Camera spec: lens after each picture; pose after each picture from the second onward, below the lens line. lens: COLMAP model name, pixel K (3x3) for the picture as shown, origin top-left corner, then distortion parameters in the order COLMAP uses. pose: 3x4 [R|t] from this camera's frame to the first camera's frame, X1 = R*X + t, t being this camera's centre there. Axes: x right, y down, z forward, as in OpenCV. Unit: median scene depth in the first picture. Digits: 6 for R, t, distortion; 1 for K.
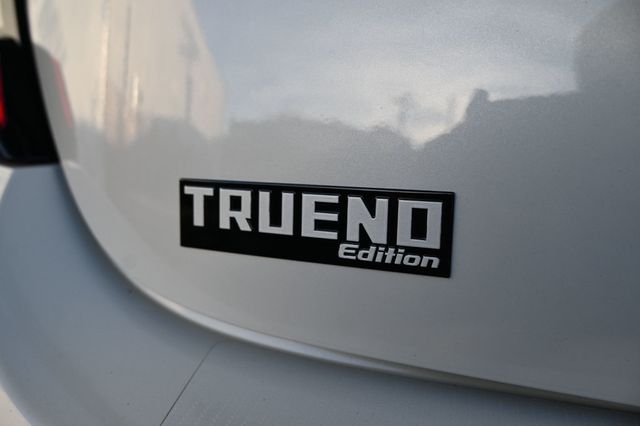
lens RADIAL K [[501.2, 0, 320.0], [0, 501.2, 213.0], [0, 0, 1]] dist [-0.001080, -0.000183]
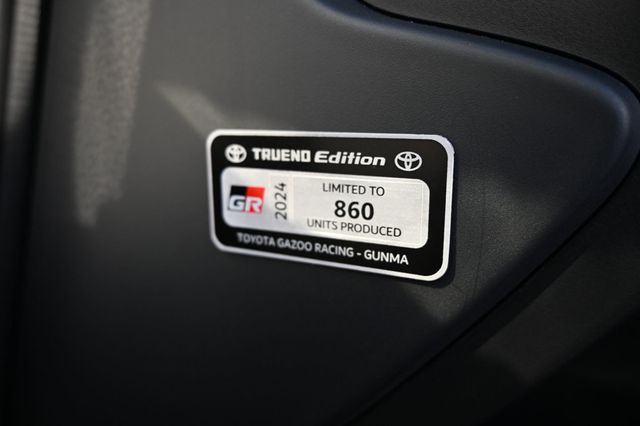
lens RADIAL K [[501.2, 0, 320.0], [0, 501.2, 213.0], [0, 0, 1]] dist [-0.001080, -0.000183]
pose [[0.997577, -0.066150, 0.021542, 0.017700], [0.060876, 0.979903, 0.189959, -0.032341], [-0.033675, -0.188187, 0.981556, -0.352709]]
